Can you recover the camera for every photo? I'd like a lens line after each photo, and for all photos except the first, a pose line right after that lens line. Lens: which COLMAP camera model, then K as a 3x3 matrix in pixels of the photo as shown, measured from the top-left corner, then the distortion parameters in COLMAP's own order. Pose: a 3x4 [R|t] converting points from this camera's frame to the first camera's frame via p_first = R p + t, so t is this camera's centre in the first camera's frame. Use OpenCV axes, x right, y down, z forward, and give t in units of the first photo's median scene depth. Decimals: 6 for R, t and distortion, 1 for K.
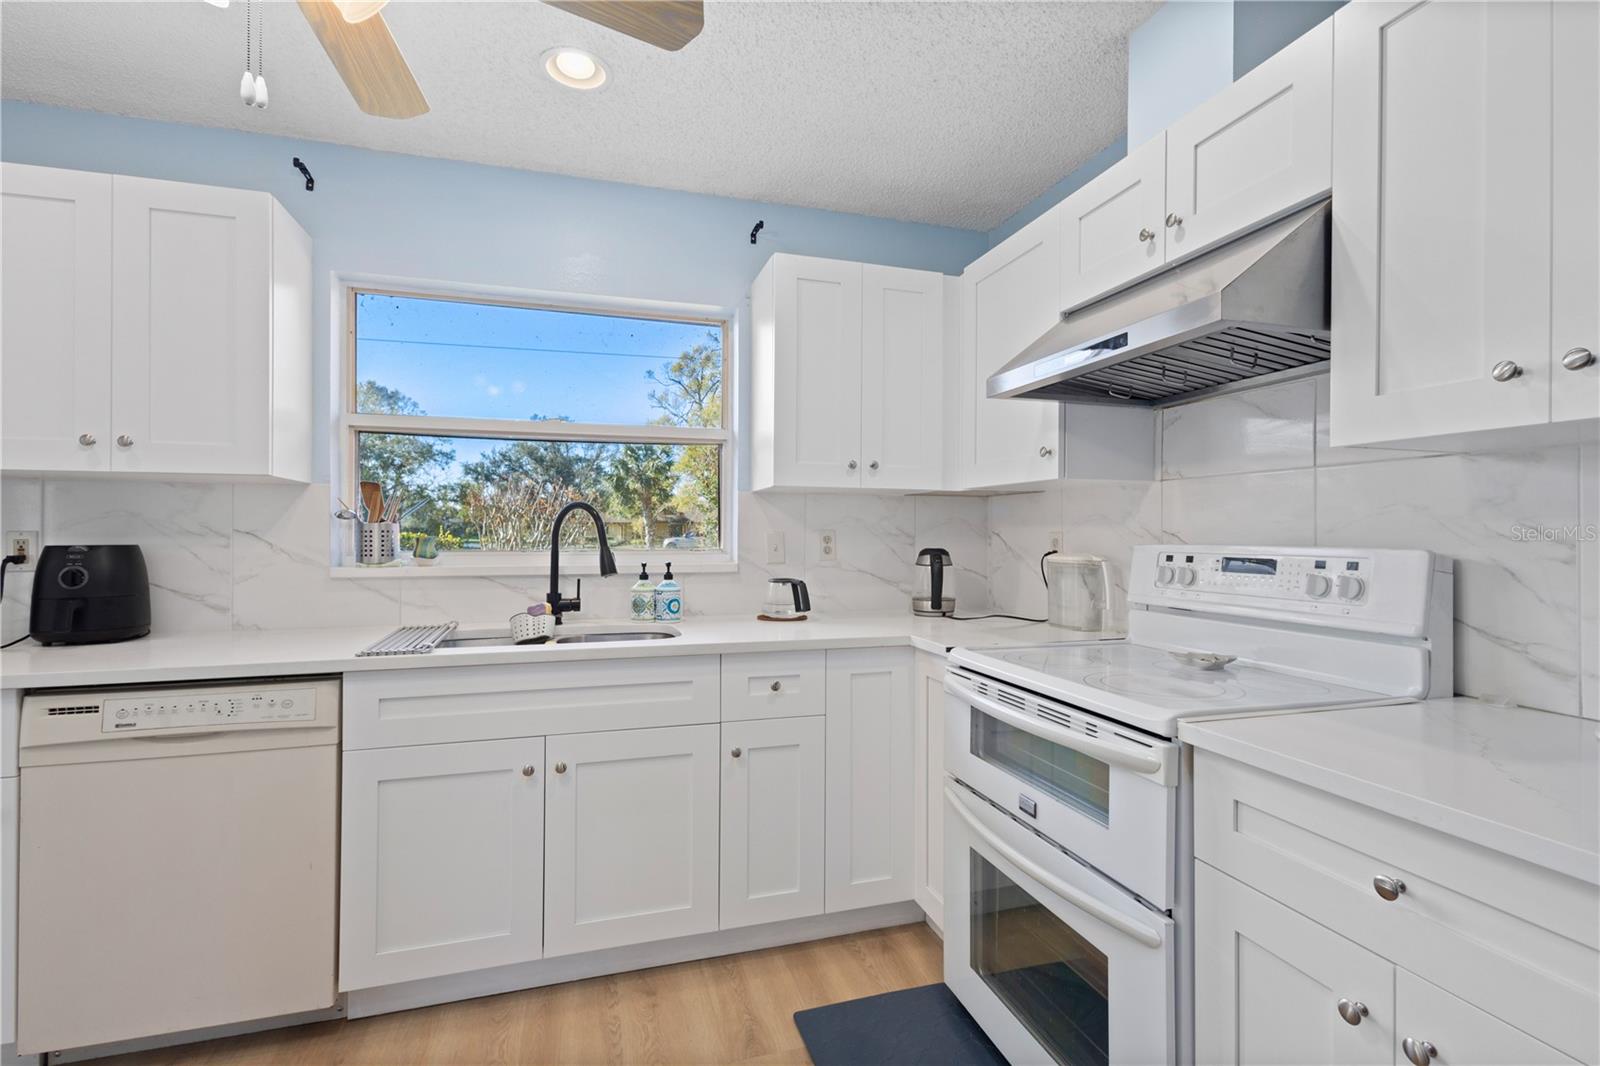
lens RADIAL K [[735.2, 0, 799.2], [0, 735.2, 529.1], [0, 0, 1]] dist [0.013562, -0.002354]
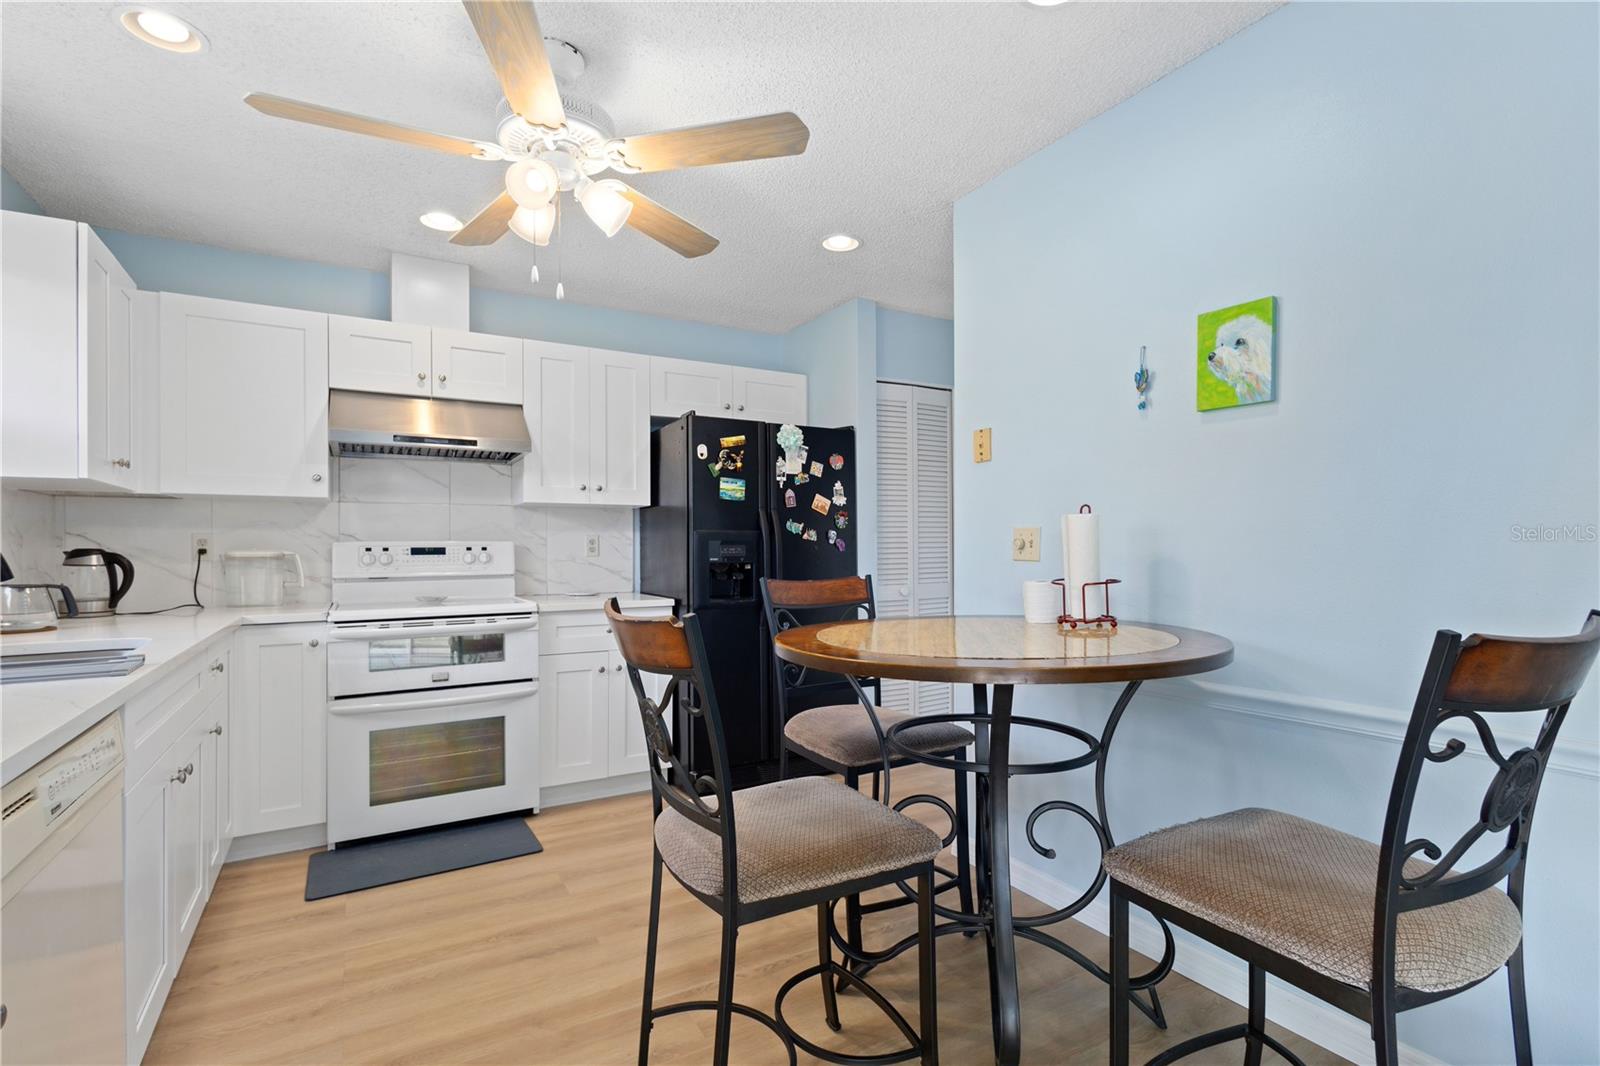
lens RADIAL K [[735.2, 0, 798.4], [0, 735.2, 543.5], [0, 0, 1]] dist [0.013562, -0.002354]
pose [[-0.223703, 0.003567, 0.974651, -1.302349], [-0.001095, 0.999992, -0.003911, 0.029958], [-0.974657, -0.001942, -0.223697, 0.397097]]
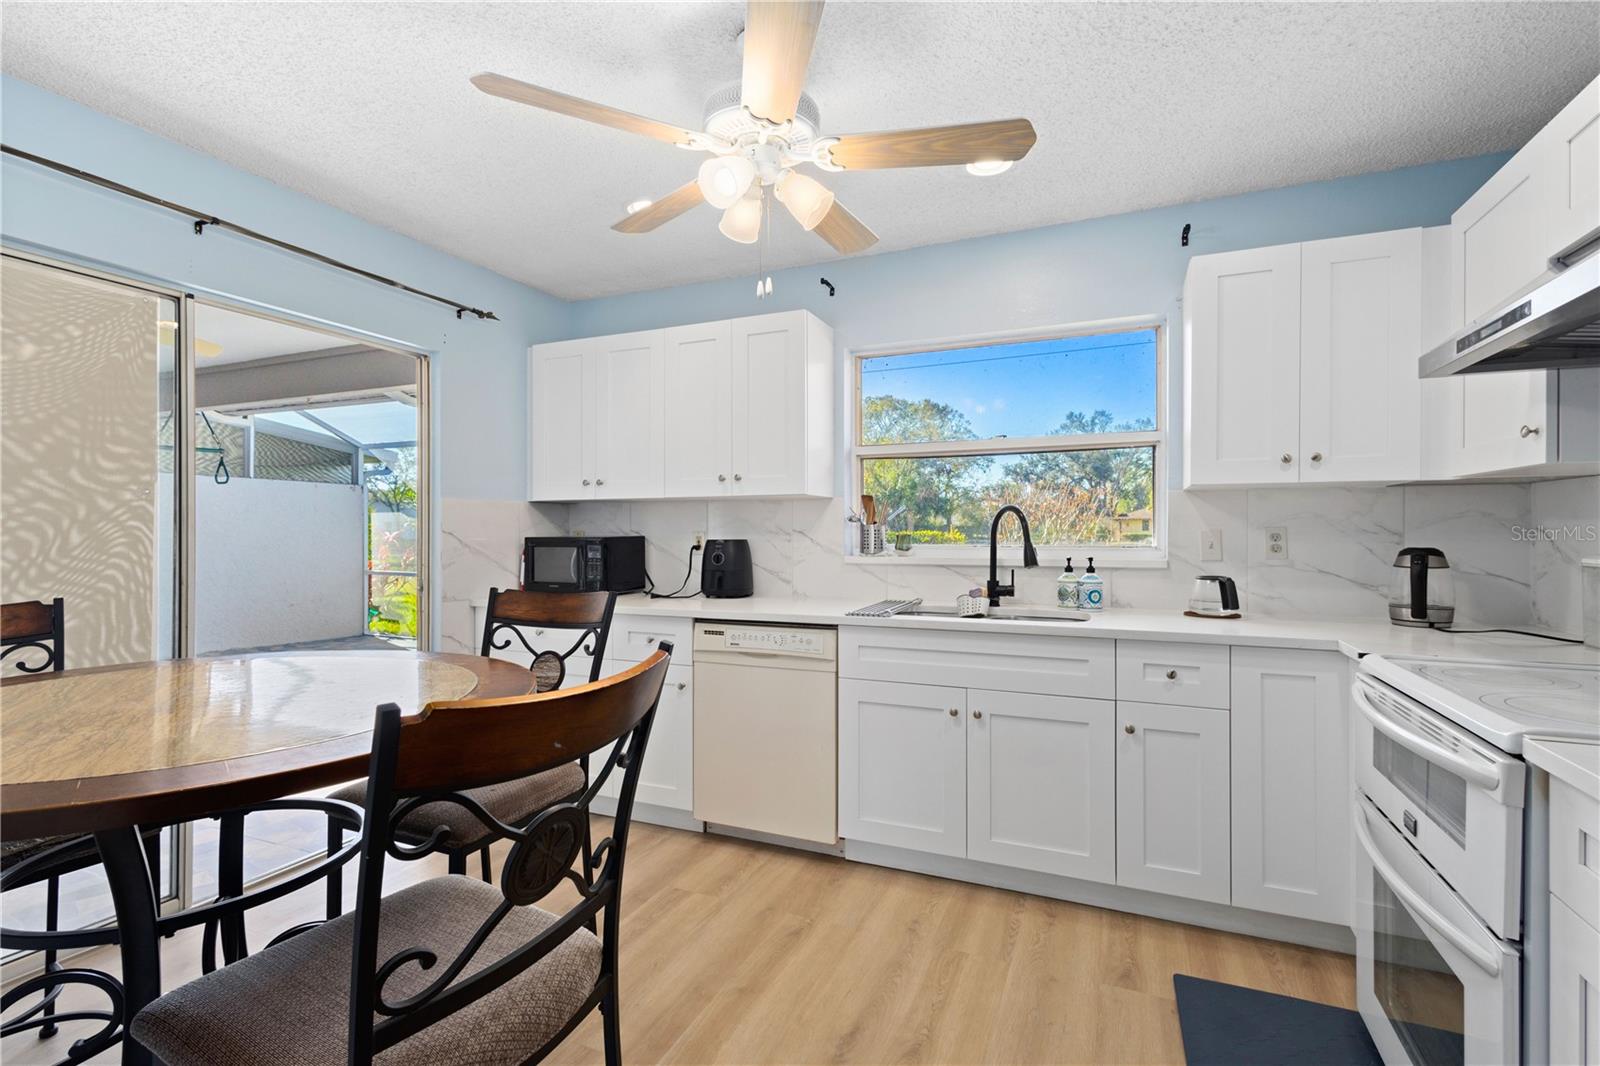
lens RADIAL K [[735.2, 0, 801.4], [0, 735.2, 529.1], [0, 0, 1]] dist [0.013562, -0.002354]
pose [[0.764037, -0.005311, -0.645151, 0.247752], [0.007935, 0.999968, 0.001166, -0.002620], [0.645124, -0.006011, 0.764054, -0.160157]]
